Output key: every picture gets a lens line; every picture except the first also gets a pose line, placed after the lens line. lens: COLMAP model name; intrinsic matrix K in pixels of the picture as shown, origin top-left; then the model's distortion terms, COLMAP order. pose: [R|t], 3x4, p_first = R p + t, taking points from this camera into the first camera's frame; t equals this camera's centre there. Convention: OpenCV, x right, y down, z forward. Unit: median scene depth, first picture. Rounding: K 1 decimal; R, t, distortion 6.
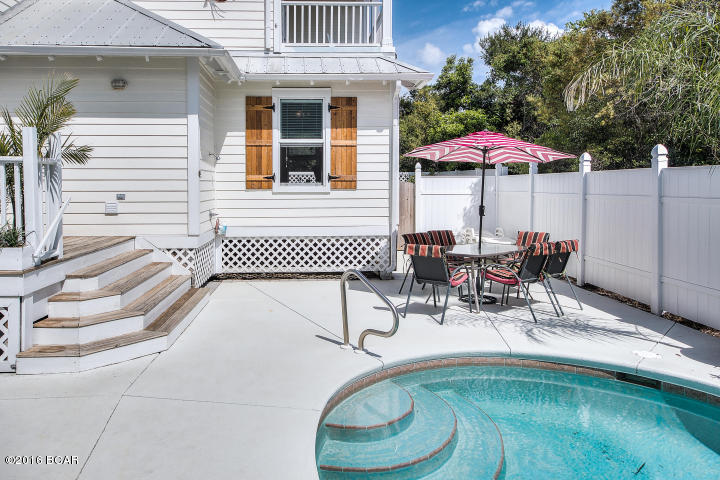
lens RADIAL K [[517.0, 0, 308.4], [0, 517.0, 192.7], [0, 0, 1]] dist [0.042563, -0.000979]
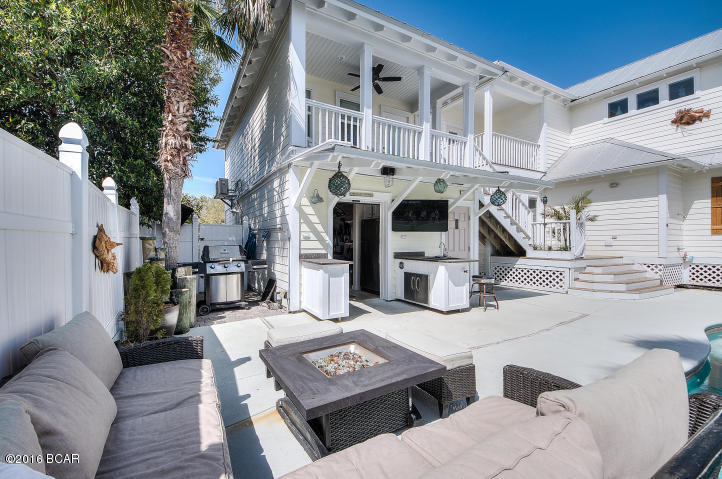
lens RADIAL K [[298.7, 0, 321.0], [0, 298.7, 242.7], [0, 0, 1]] dist [-0.010711, -0.002140]
pose [[0.424941, 0.002170, -0.905218, 0.187757], [-0.022042, 0.999725, -0.007951, 0.054012], [0.904953, 0.023332, 0.424872, -0.507261]]
